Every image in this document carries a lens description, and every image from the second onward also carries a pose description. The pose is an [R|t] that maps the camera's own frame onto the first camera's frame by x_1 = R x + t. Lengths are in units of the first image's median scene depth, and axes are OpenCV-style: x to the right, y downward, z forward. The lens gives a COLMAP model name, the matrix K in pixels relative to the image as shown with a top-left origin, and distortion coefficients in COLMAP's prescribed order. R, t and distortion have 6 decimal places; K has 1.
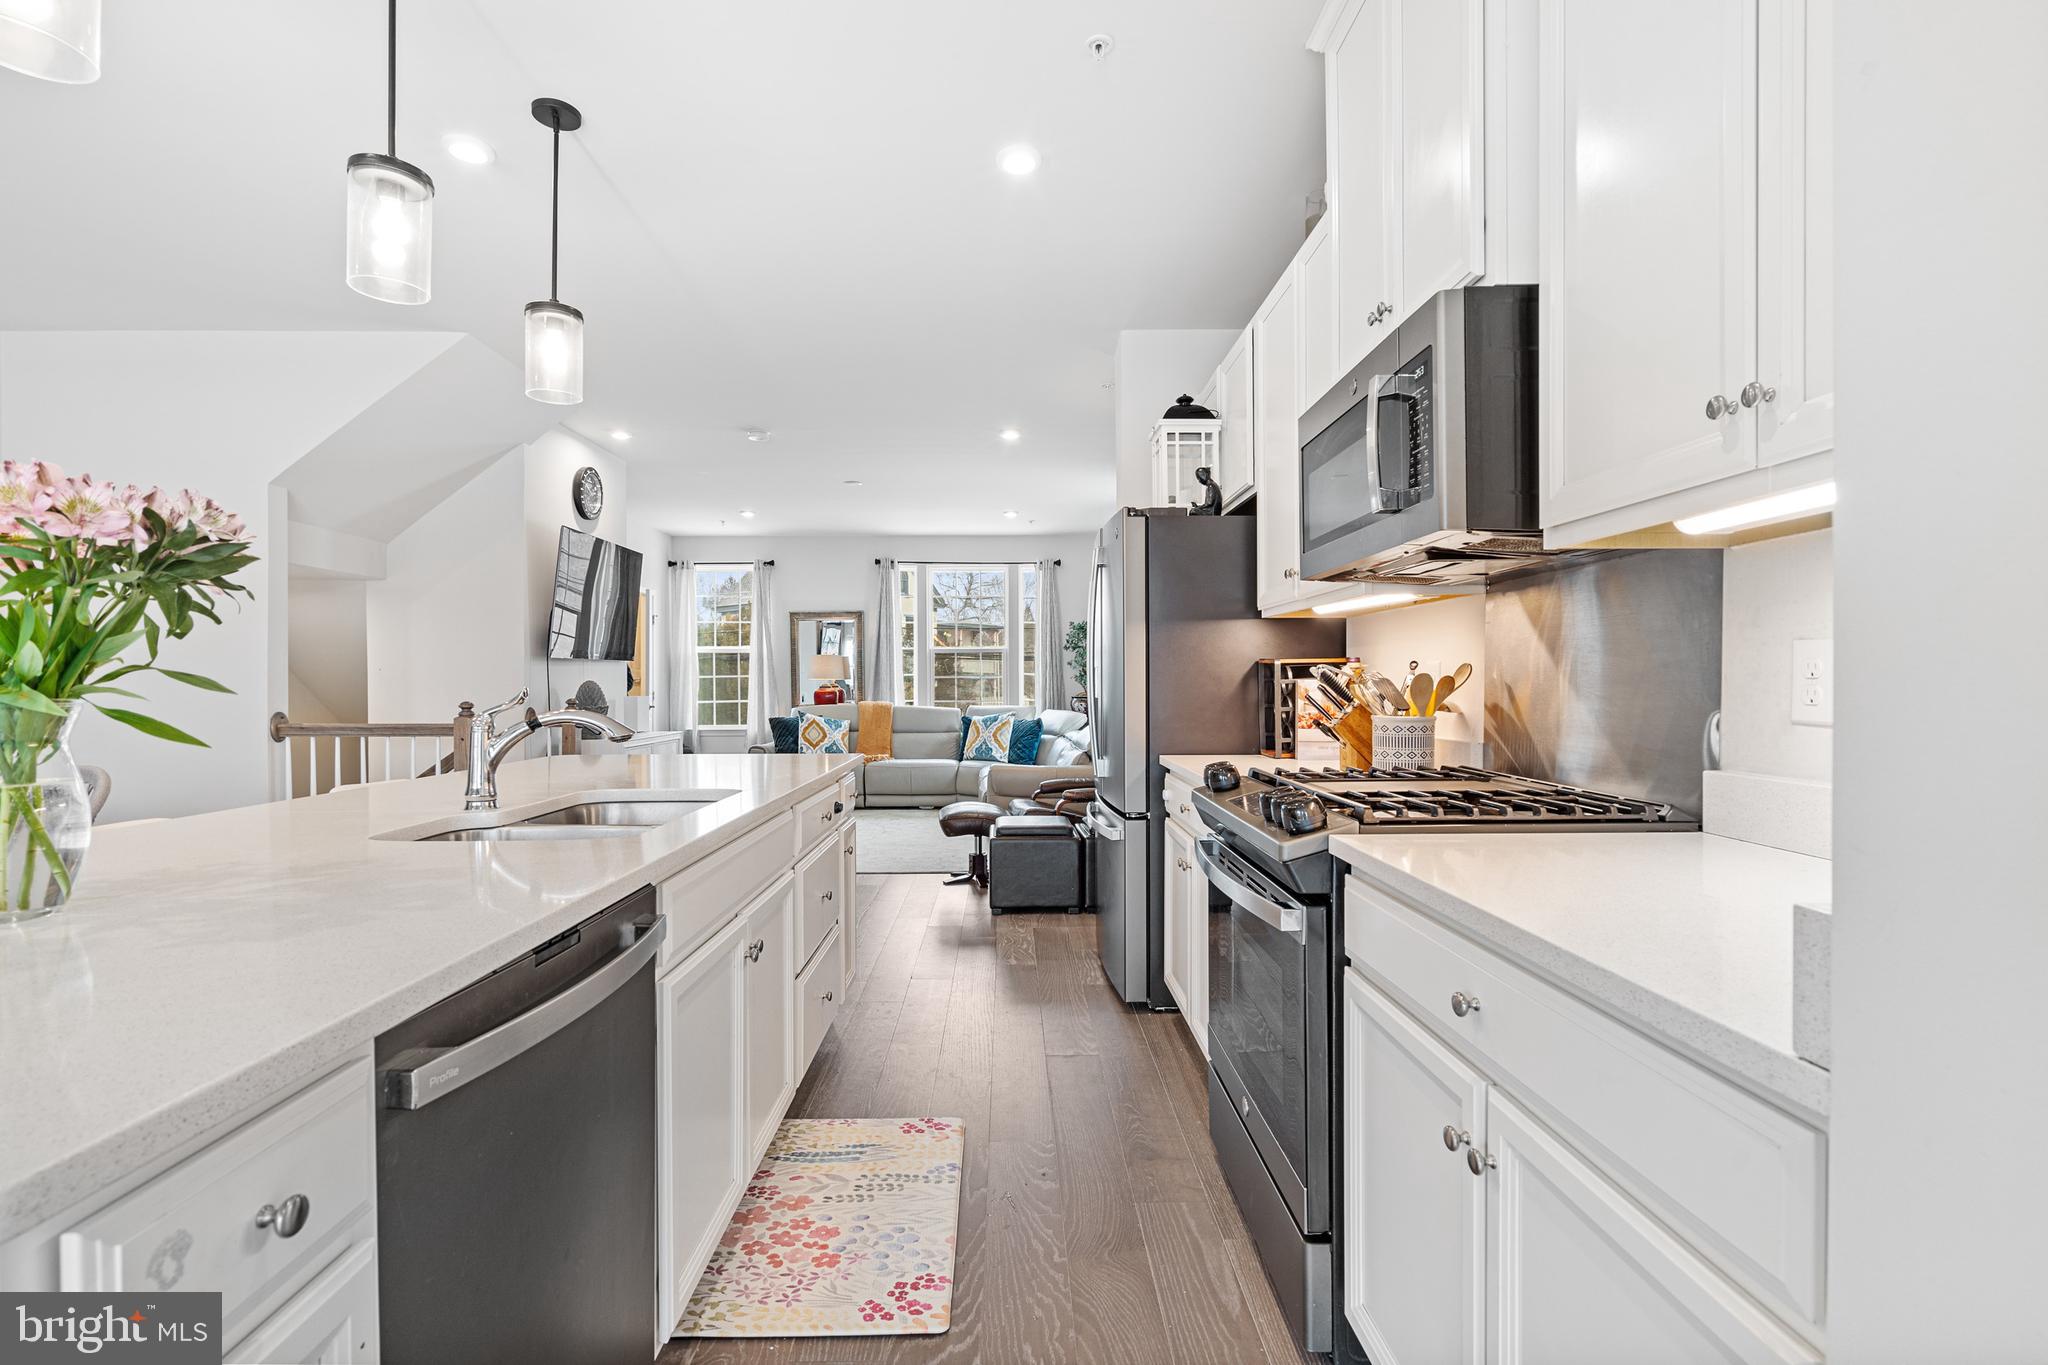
lens RADIAL K [[930.9, 0, 1014.9], [0, 930.9, 687.0], [0, 0, 1]] dist [-0.000881, 0.000034]
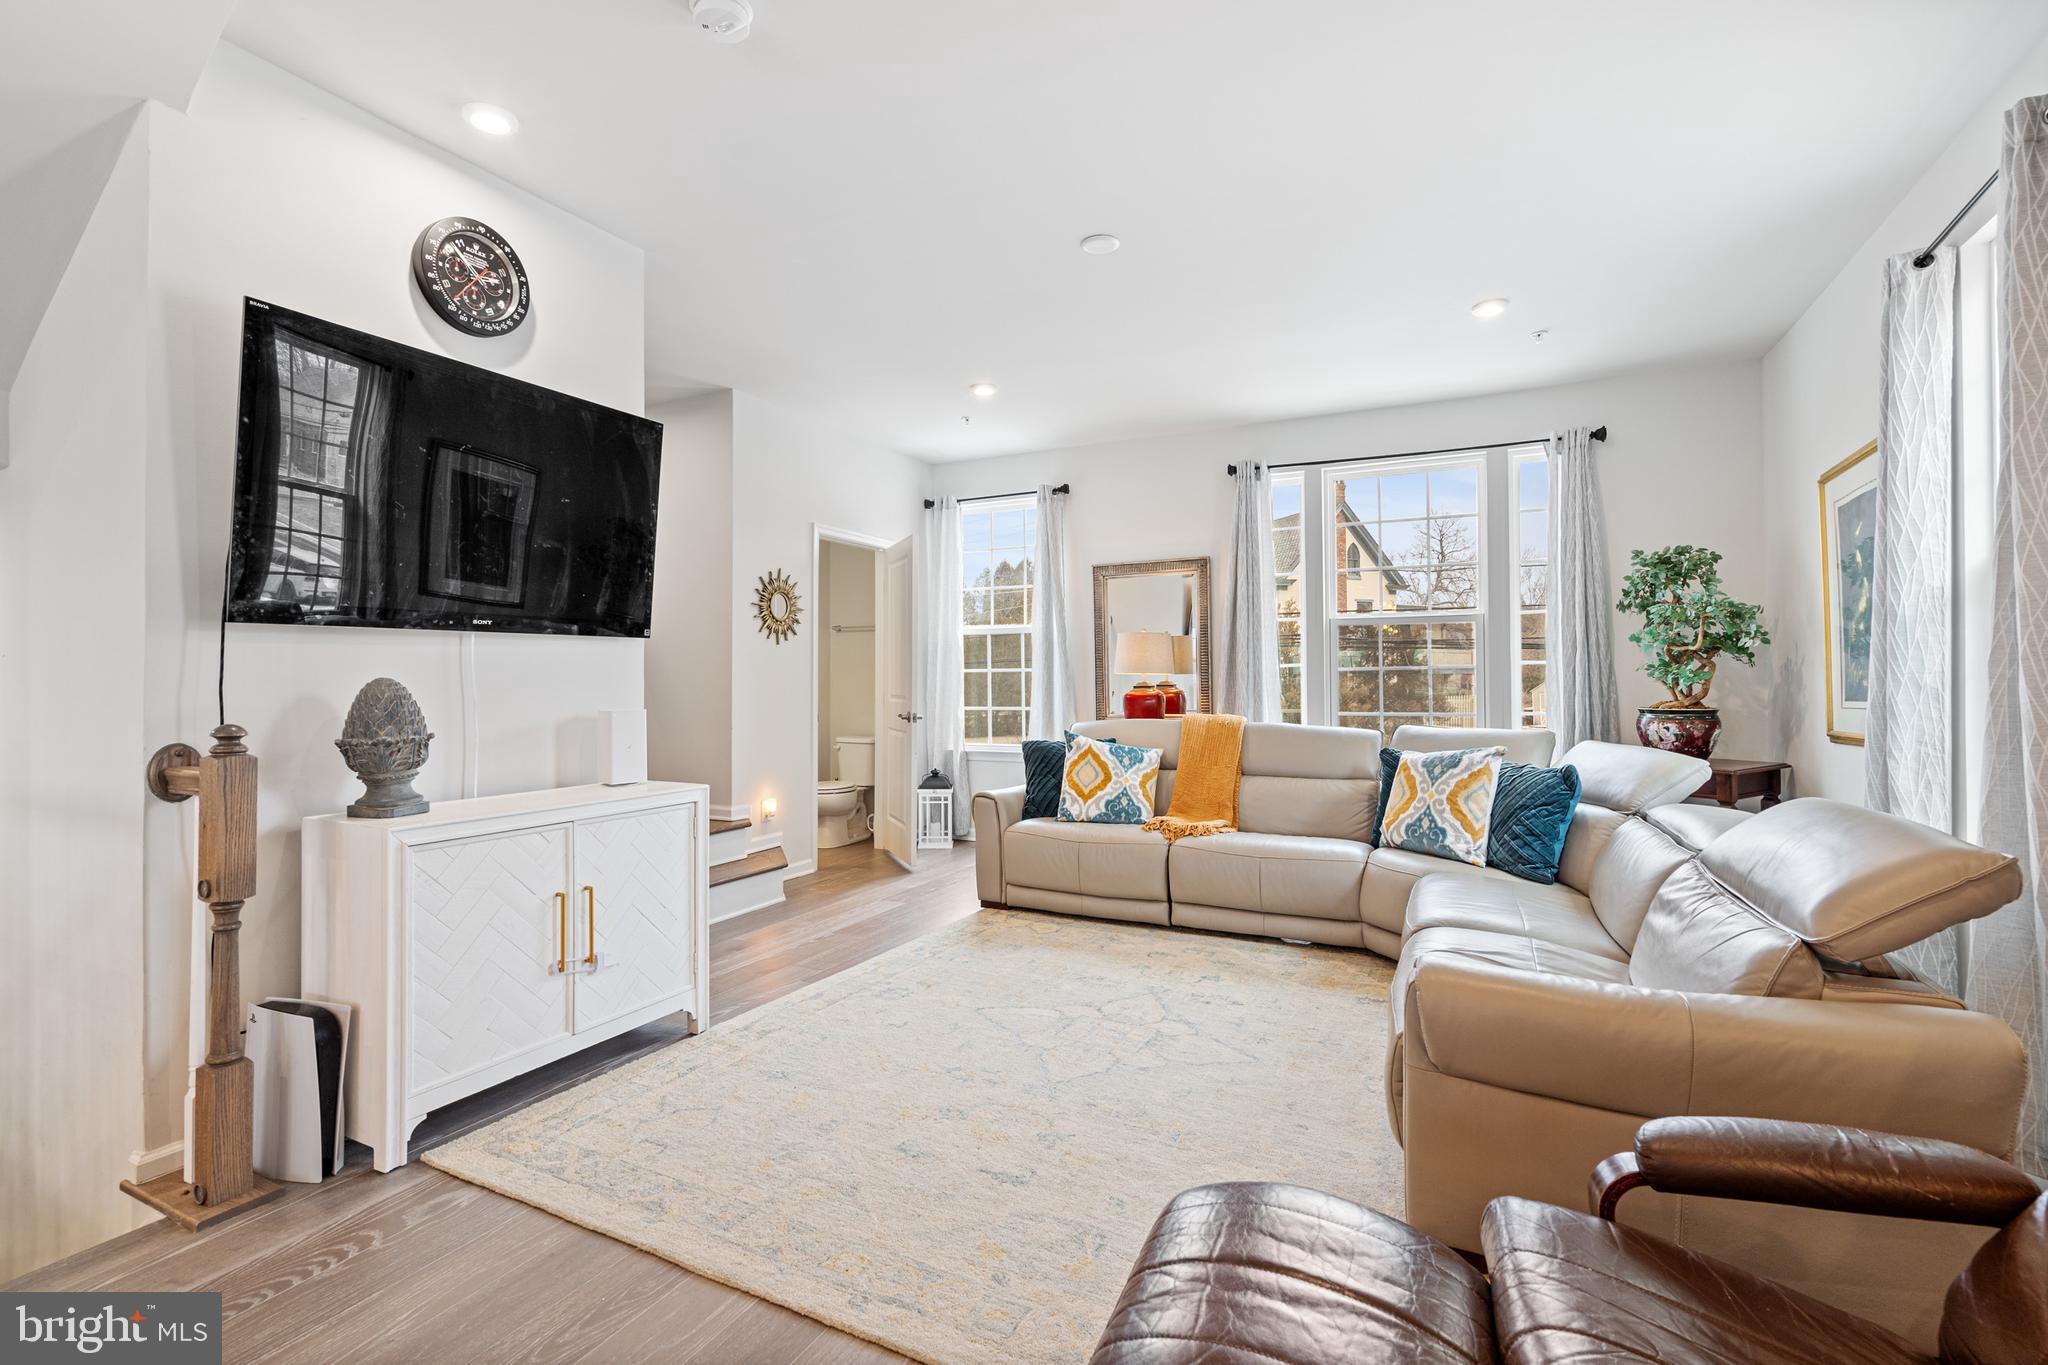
lens RADIAL K [[929.3, 0, 1018.7], [0, 929.3, 669.9], [0, 0, 1]] dist [-0.002417, 0.001249]
pose [[0.887964, -0.005070, -0.459884, -0.001436], [-0.001273, 0.999908, -0.013481, -0.003364], [0.459910, 0.012557, 0.887877, 0.513105]]
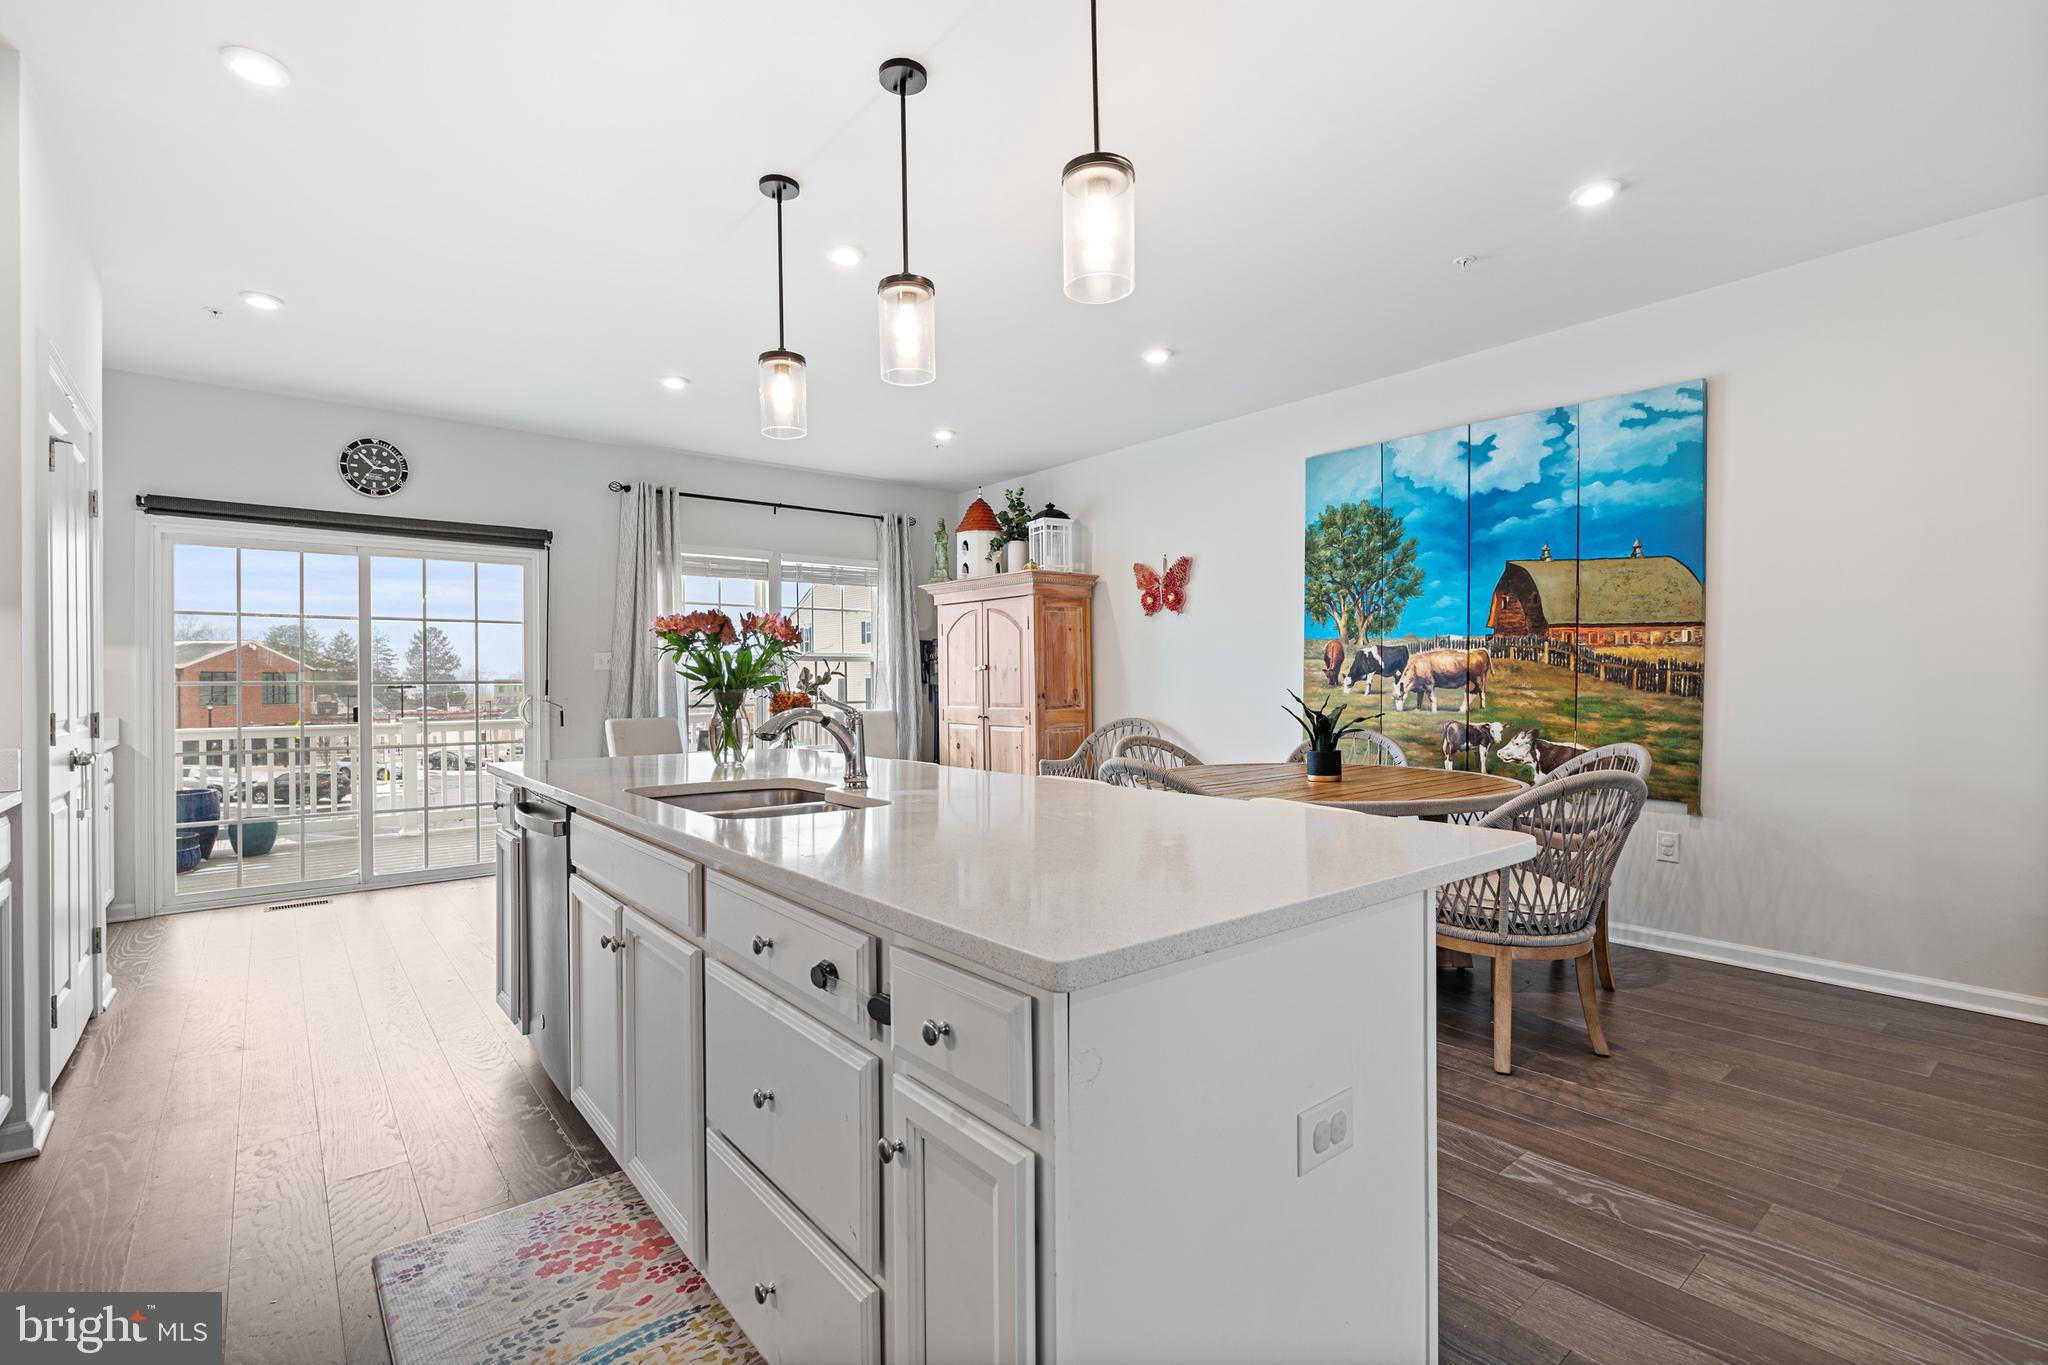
lens RADIAL K [[927.0, 0, 1017.5], [0, 927.0, 679.4], [0, 0, 1]] dist [-0.000624, 0.001357]
pose [[-0.780282, 0.005521, -0.625404, 0.003352], [0.002892, 0.999982, 0.005220, -0.003684], [0.625422, 0.002265, -0.780284, 0.471289]]
